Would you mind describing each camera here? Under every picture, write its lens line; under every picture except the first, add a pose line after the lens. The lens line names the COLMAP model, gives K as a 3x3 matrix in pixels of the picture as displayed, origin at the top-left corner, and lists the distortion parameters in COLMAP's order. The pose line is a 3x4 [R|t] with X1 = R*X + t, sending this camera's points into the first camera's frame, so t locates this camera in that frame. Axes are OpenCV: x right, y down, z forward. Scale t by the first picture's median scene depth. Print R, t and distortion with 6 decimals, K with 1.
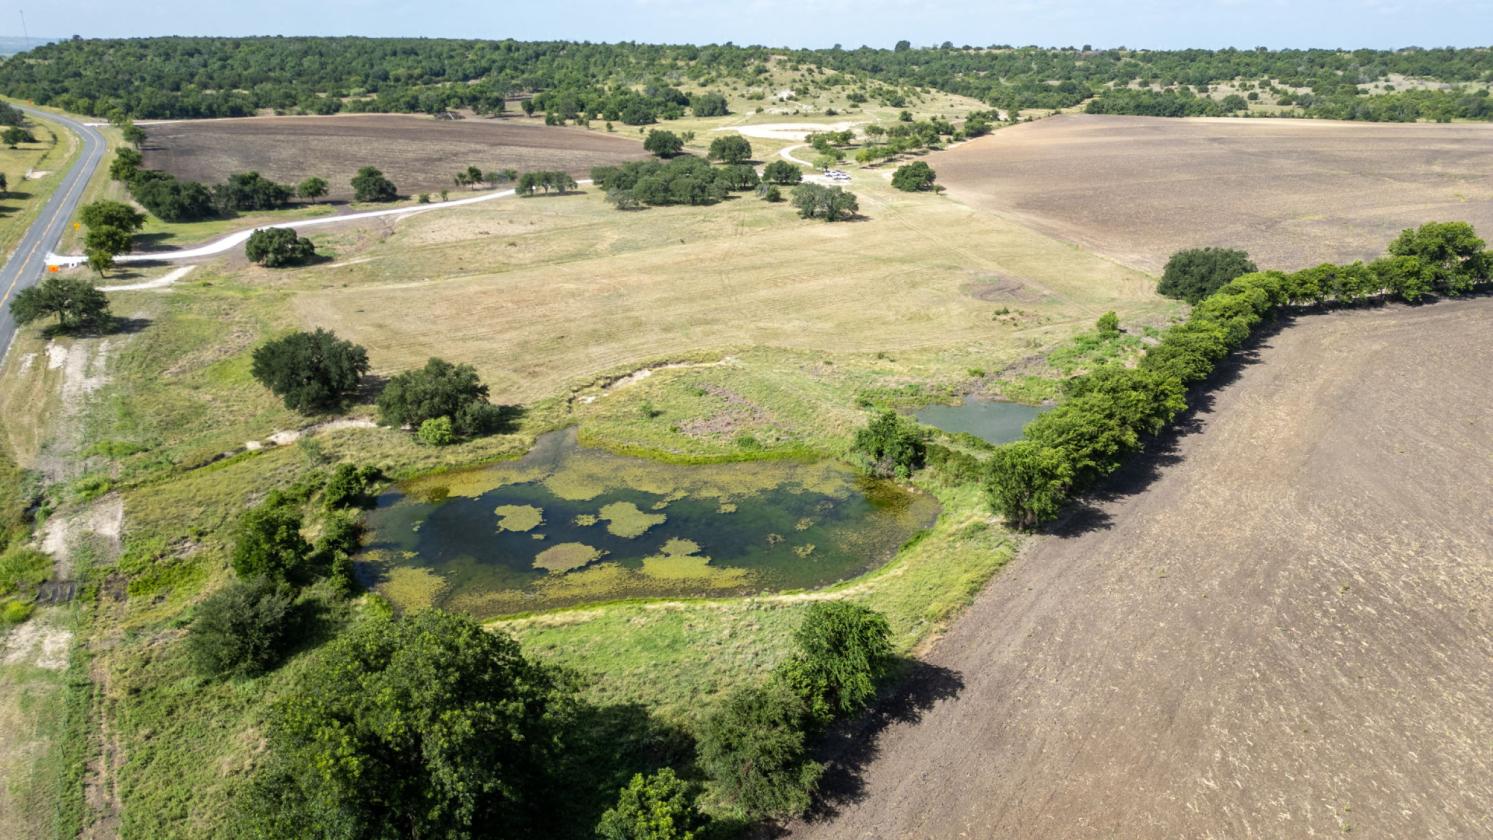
lens RADIAL K [[1046.2, 0, 748.6], [0, 1046.2, 420.6], [0, 0, 1]] dist [0.086439, -0.072104]
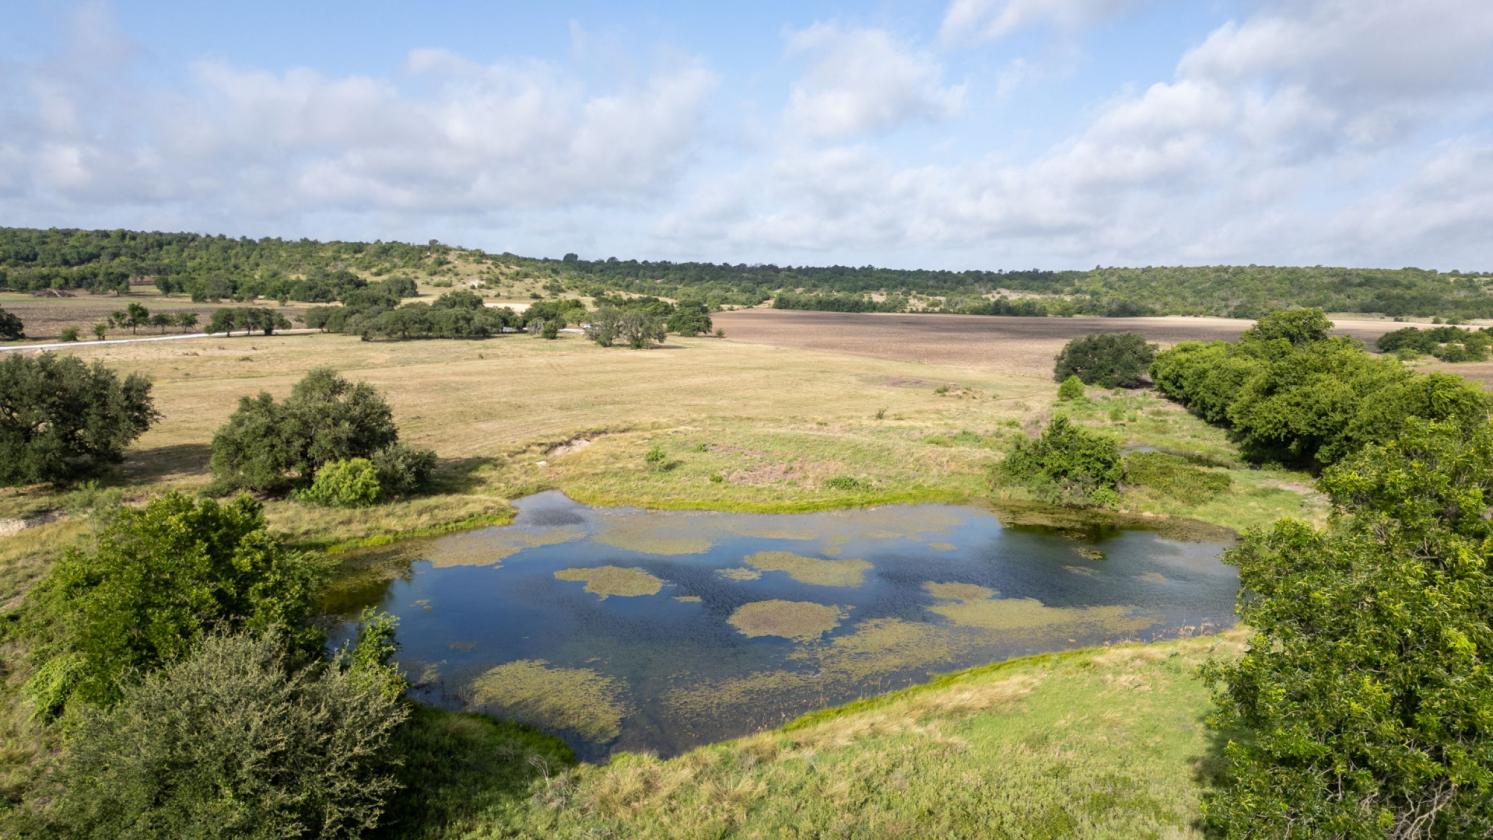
lens RADIAL K [[1046.2, 0, 748.6], [0, 1046.2, 420.6], [0, 0, 1]] dist [0.086439, -0.072104]
pose [[0.938921, -0.027138, 0.343062, -0.059315], [0.102213, 0.973891, -0.202705, 0.022798], [-0.328604, 0.225389, 0.917180, 0.087031]]
